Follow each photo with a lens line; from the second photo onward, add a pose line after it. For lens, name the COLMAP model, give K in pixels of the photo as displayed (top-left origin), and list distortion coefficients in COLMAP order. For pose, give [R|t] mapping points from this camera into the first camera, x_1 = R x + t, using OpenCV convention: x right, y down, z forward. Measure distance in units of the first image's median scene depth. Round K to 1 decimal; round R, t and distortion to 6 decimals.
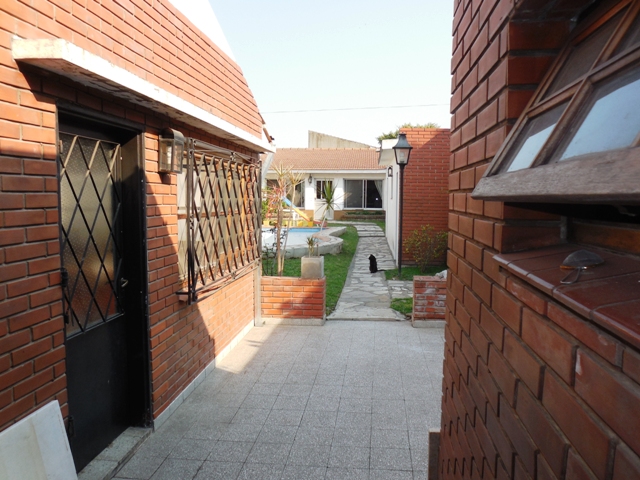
lens RADIAL K [[498.2, 0, 320.0], [0, 498.2, 240.0], [0, 0, 1]] dist [-0.069762, 0.002028]
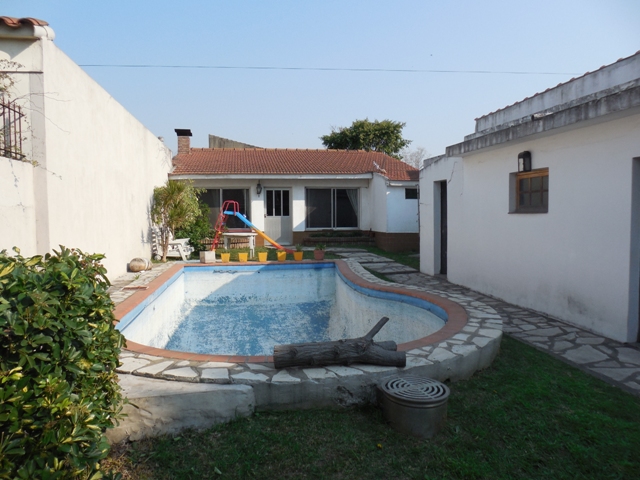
lens RADIAL K [[498.2, 0, 320.0], [0, 498.2, 240.0], [0, 0, 1]] dist [-0.069762, 0.002028]
pose [[0.965968, -0.030482, 0.256859, -0.288704], [0.039143, 0.998822, -0.028670, -0.063848], [-0.255682, 0.037748, 0.966024, 0.746652]]
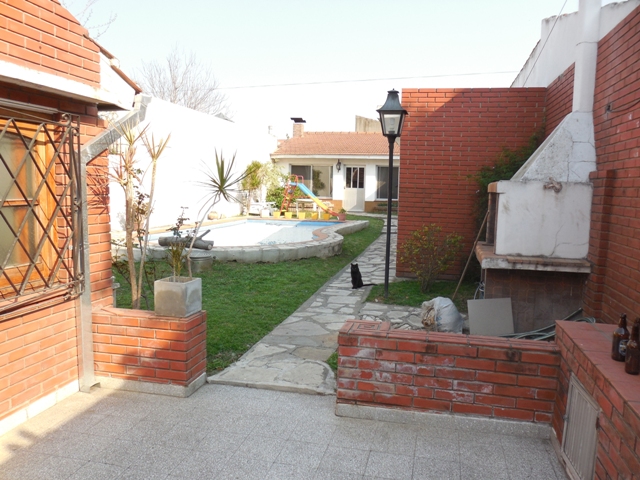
lens RADIAL K [[498.2, 0, 320.0], [0, 498.2, 240.0], [0, 0, 1]] dist [-0.069762, 0.002028]
pose [[0.992147, 0.024889, -0.122578, 0.144537], [-0.022447, 0.999522, 0.021261, -0.018891], [0.123049, -0.018343, 0.992231, 0.281239]]
